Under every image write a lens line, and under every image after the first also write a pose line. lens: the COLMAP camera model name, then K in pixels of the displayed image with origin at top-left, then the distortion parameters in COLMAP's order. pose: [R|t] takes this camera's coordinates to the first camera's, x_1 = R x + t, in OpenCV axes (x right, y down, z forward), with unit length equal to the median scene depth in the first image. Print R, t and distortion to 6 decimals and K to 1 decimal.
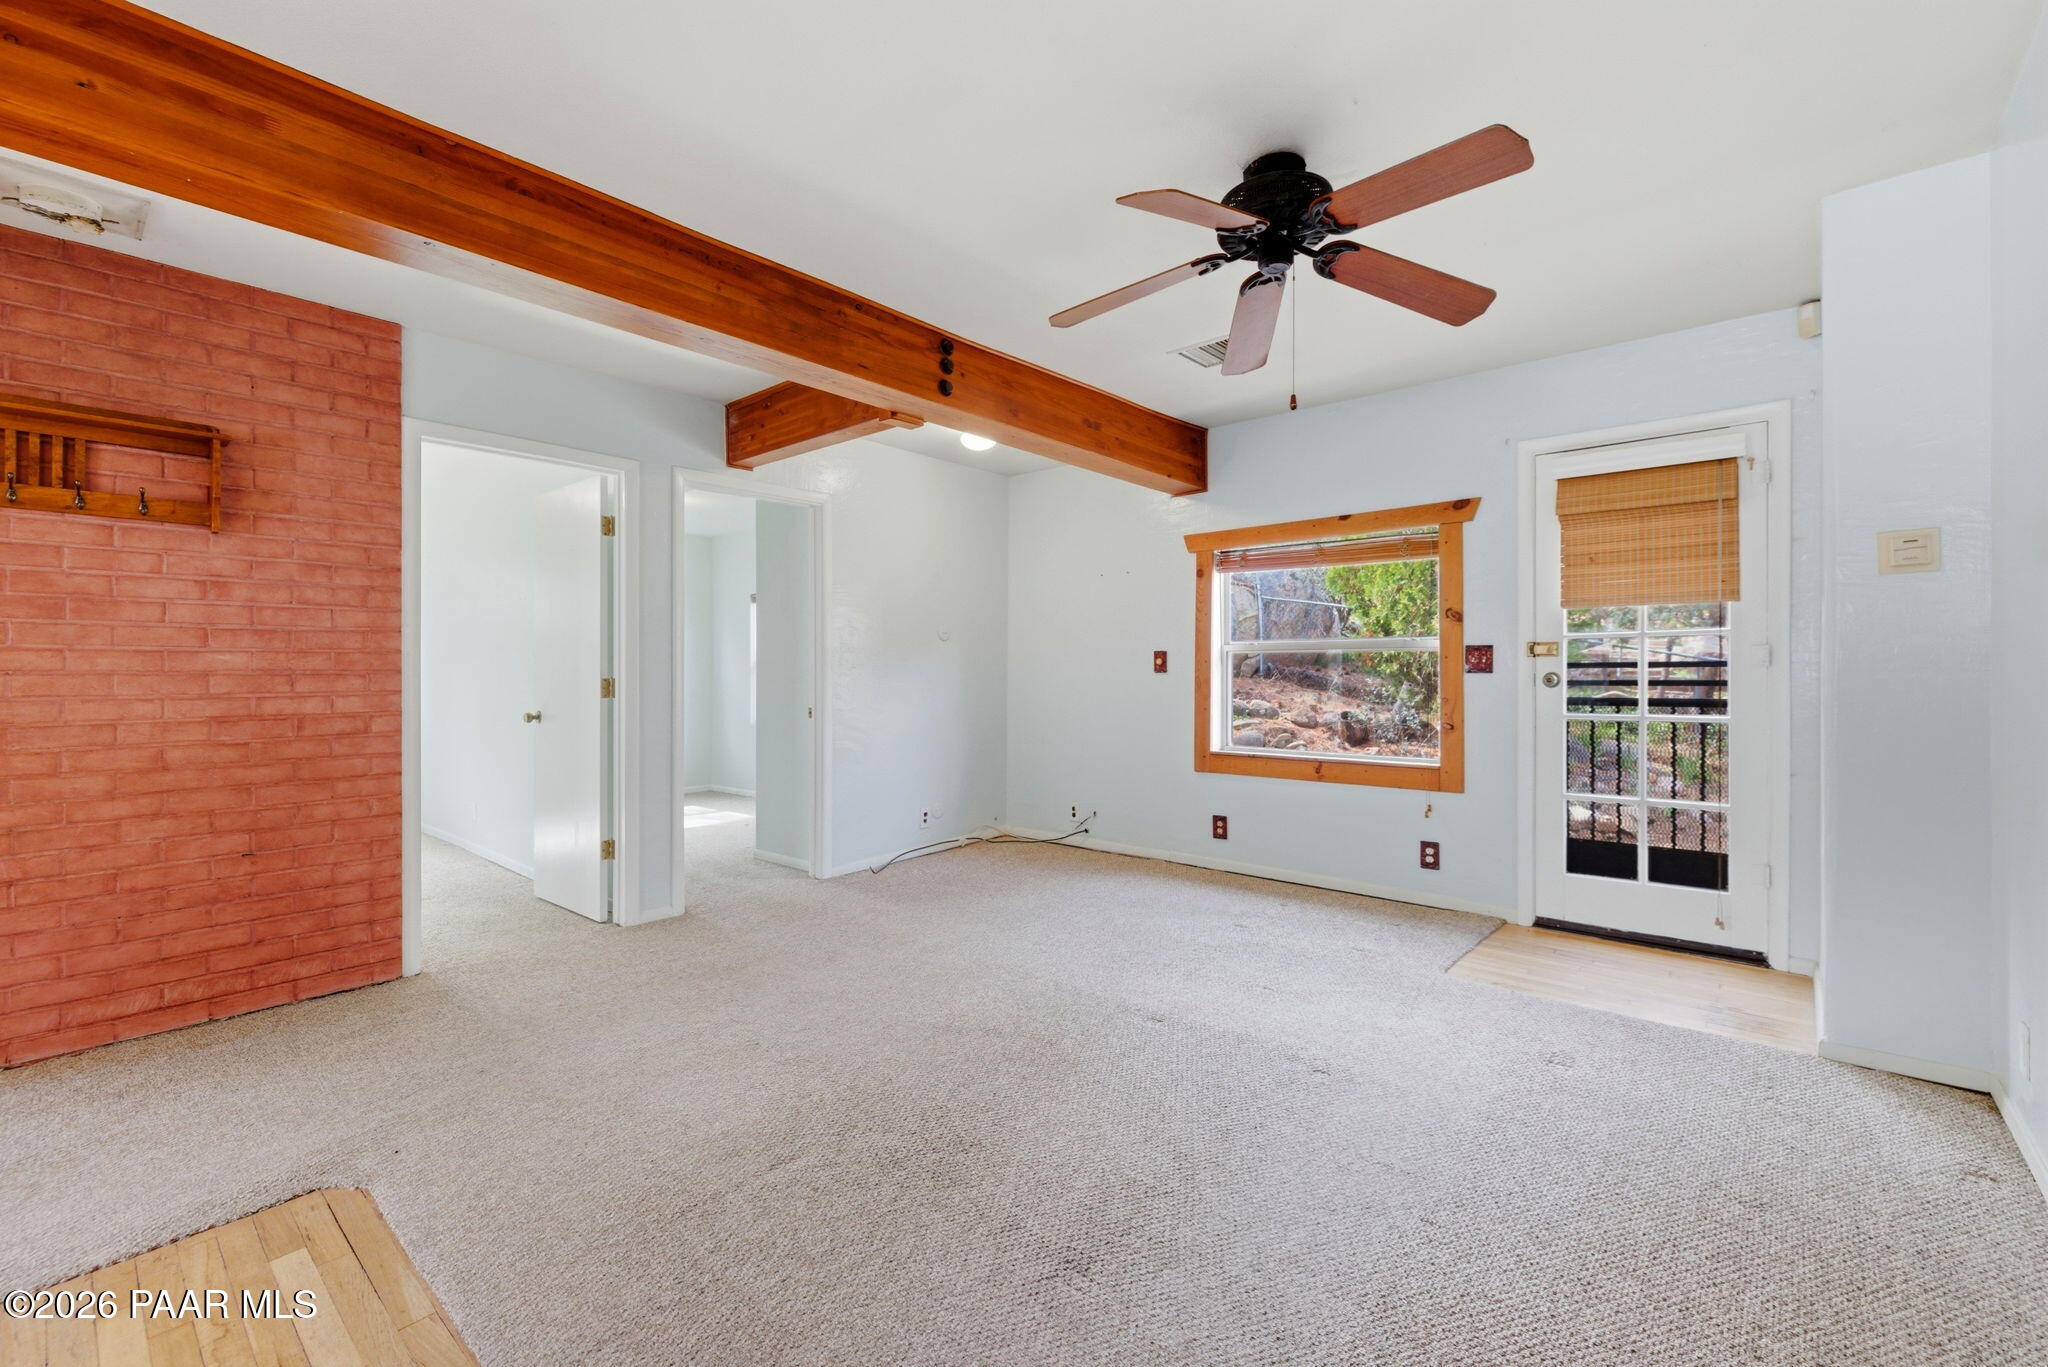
lens RADIAL K [[858.5, 0, 1030.0], [0, 858.5, 673.8], [0, 0, 1]] dist [0.001256, -0.000422]
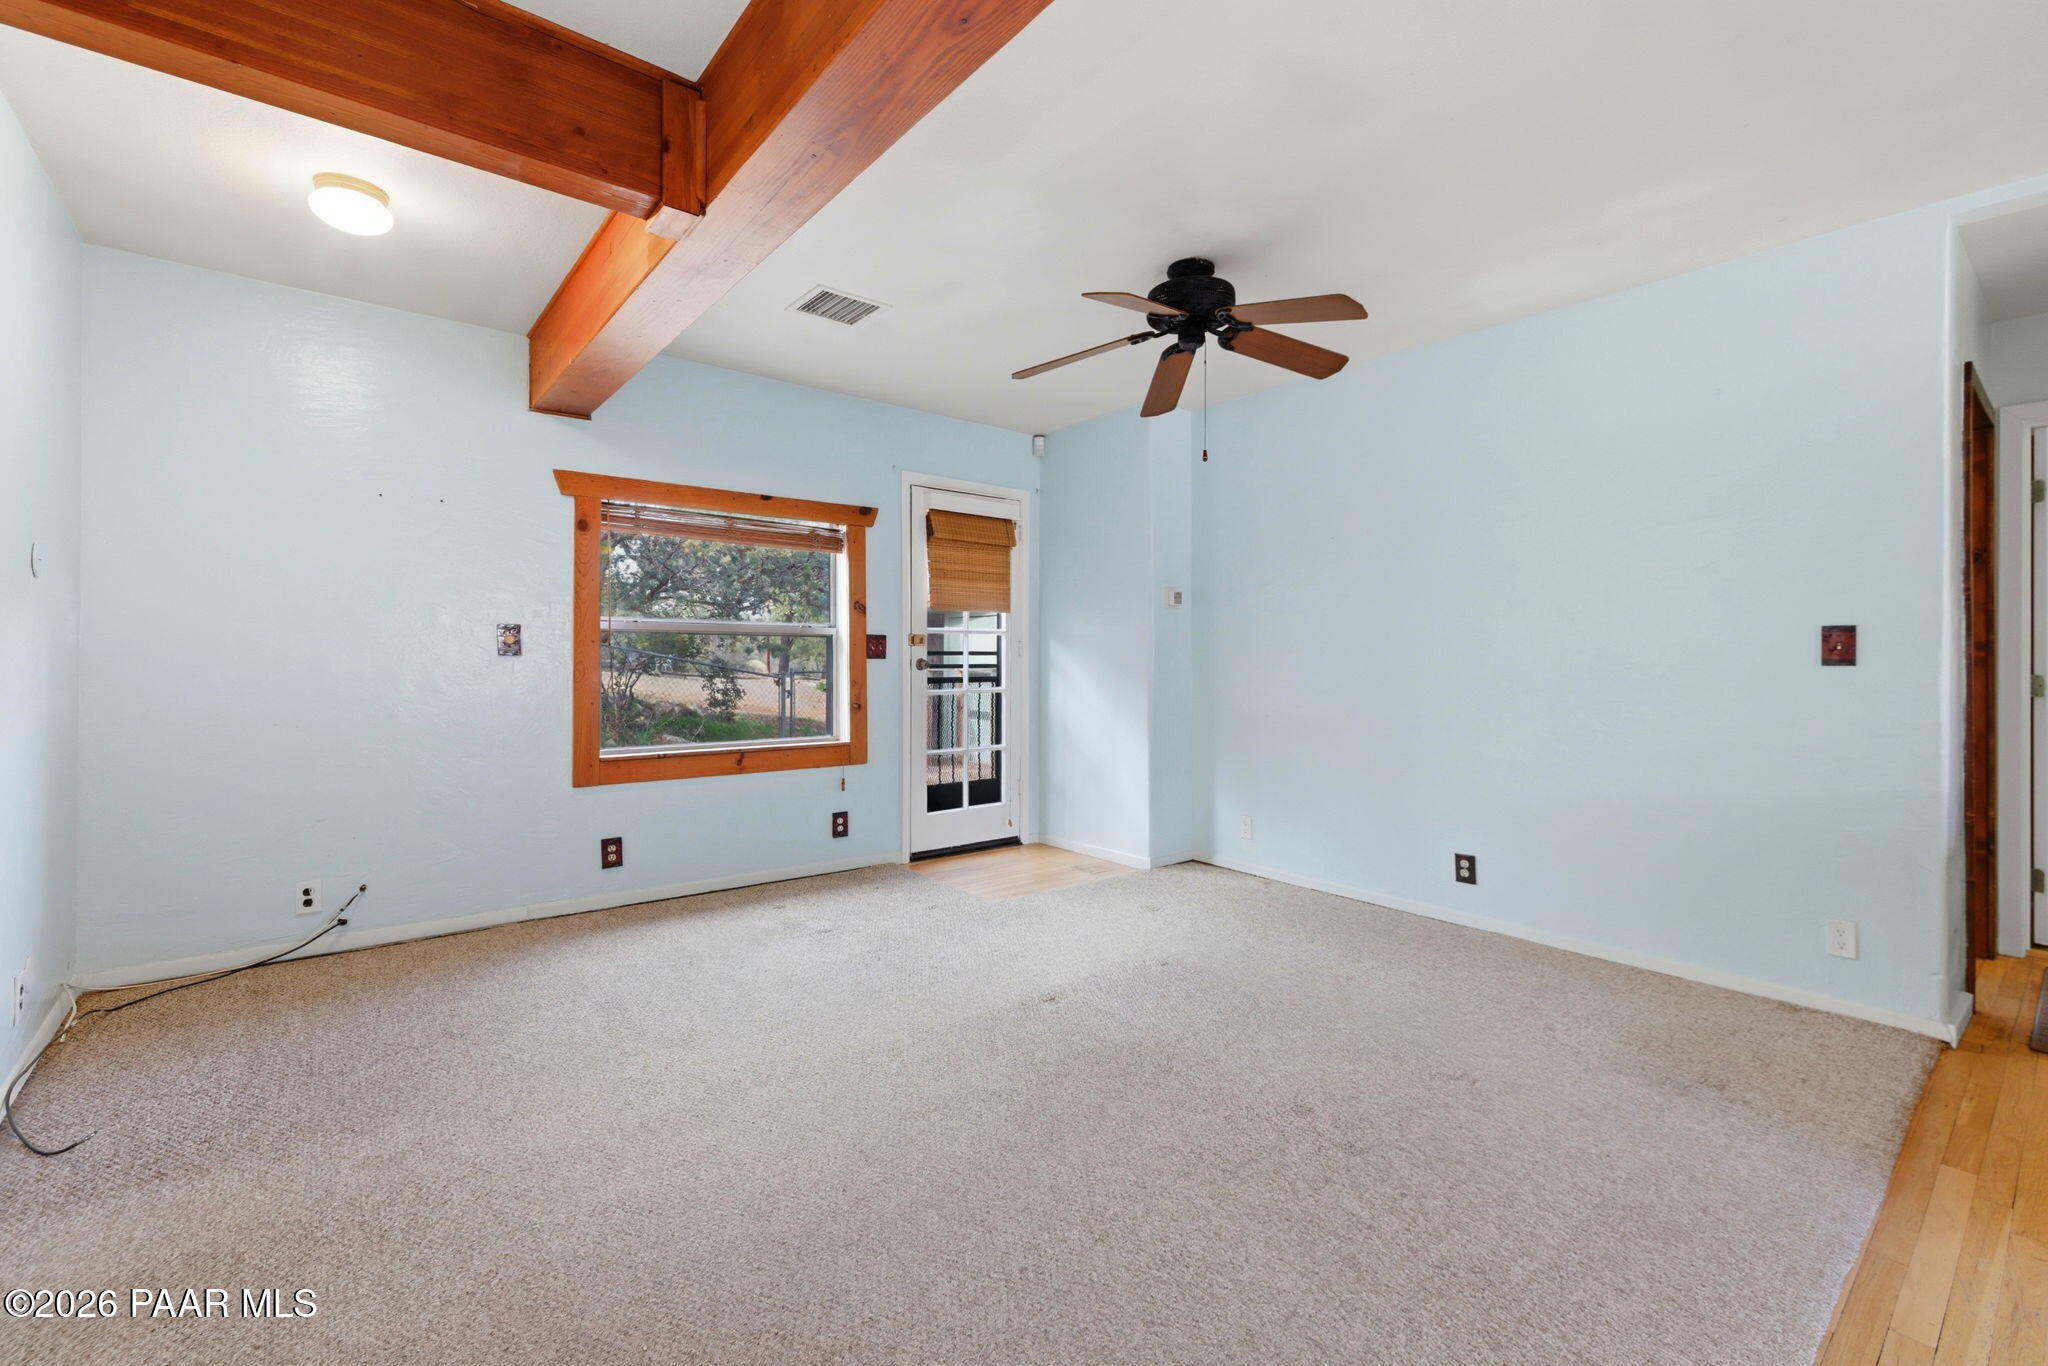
lens RADIAL K [[889.6, 0, 1020.4], [0, 889.6, 657.3], [0, 0, 1]] dist [0.000746, -0.001288]
pose [[0.166697, 0.007091, 0.985983, -0.669200], [-0.001450, 0.999975, -0.006947, 0.005903], [-0.986007, -0.000272, 0.166703, 0.634564]]
